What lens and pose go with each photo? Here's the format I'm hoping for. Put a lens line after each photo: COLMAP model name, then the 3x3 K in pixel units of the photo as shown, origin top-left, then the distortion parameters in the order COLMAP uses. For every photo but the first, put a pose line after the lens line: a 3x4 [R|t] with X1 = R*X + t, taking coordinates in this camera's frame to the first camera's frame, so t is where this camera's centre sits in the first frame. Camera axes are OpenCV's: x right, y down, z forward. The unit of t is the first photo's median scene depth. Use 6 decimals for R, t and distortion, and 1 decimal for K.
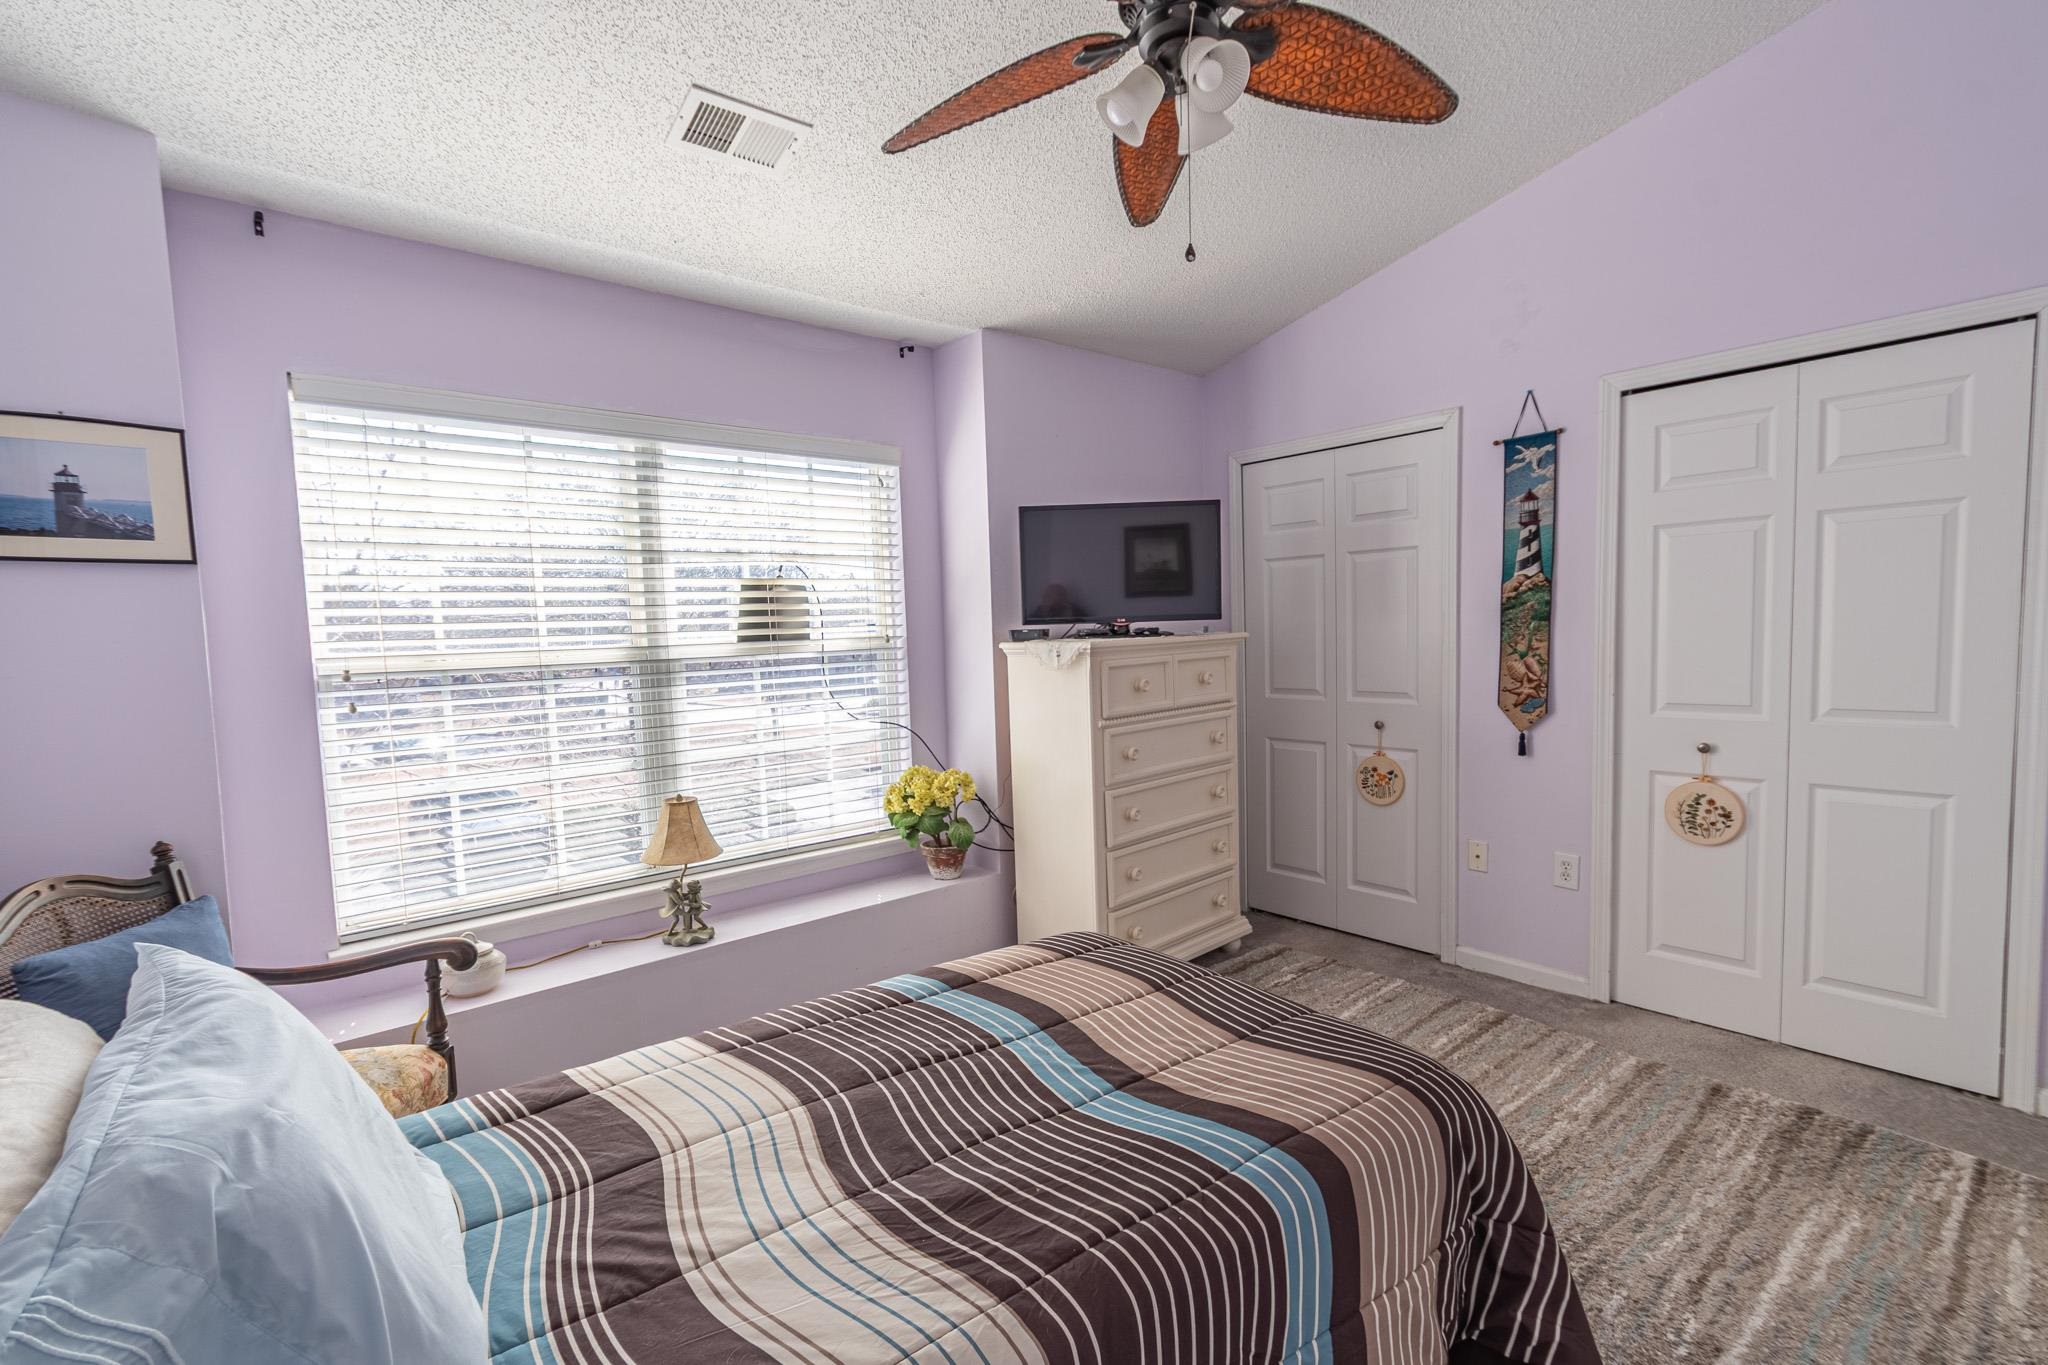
lens RADIAL K [[904.7, 0, 1016.8], [0, 904.7, 691.2], [0, 0, 1]] dist [0.006005, 0.000483]
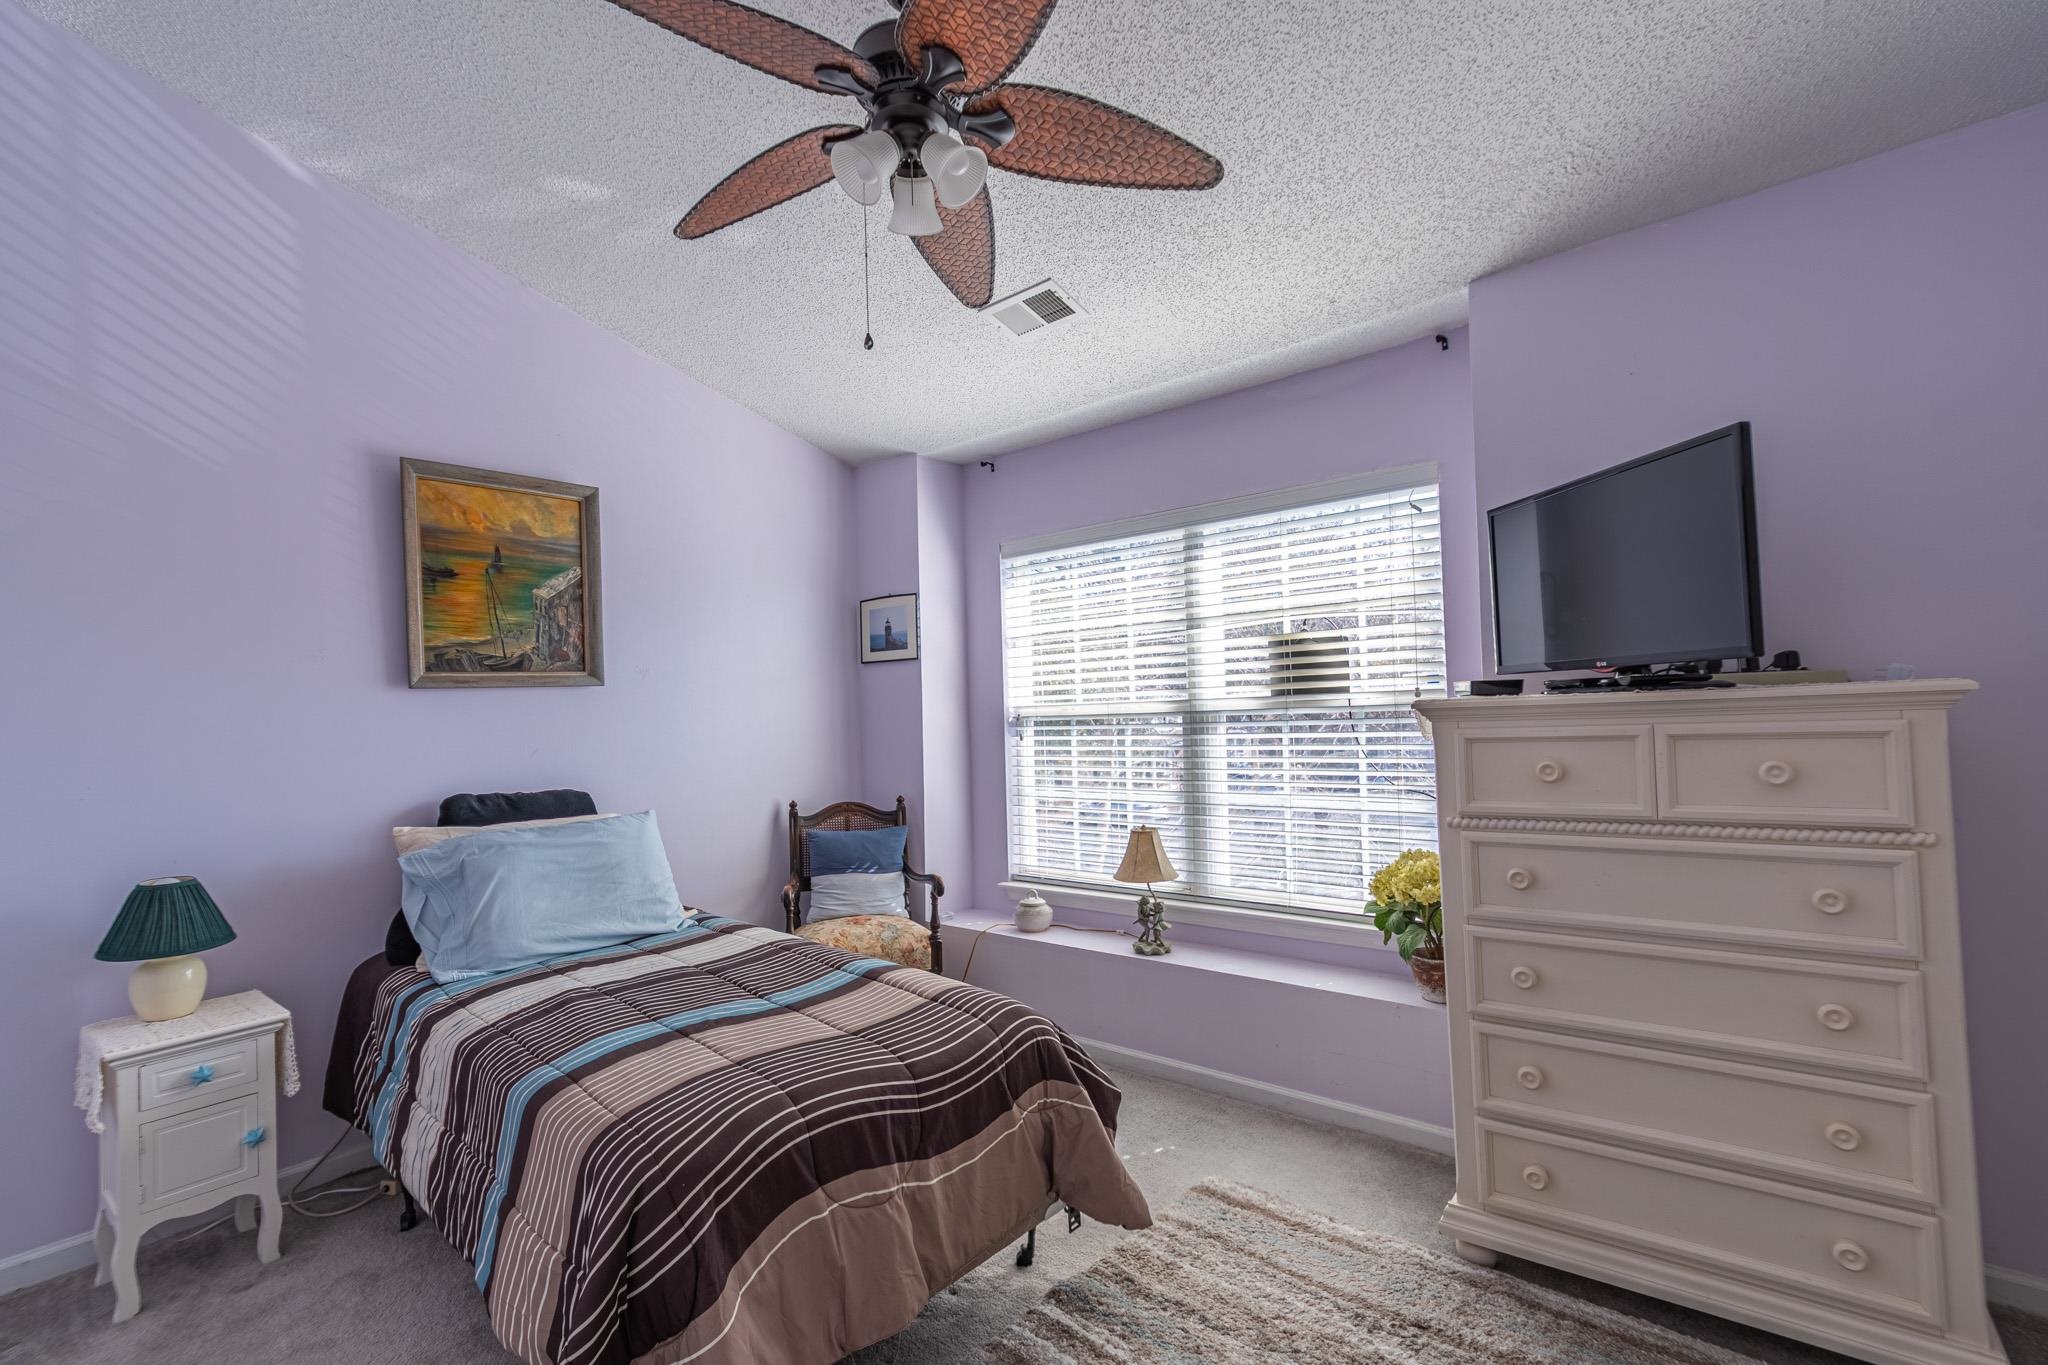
lens RADIAL K [[904.7, 0, 1016.8], [0, 904.7, 691.2], [0, 0, 1]] dist [0.006005, 0.000483]
pose [[0.182395, 0.001004, -0.983225, 0.729812], [-0.042167, 0.999087, -0.006802, -0.043997], [0.982321, 0.042700, 0.182271, 0.575013]]
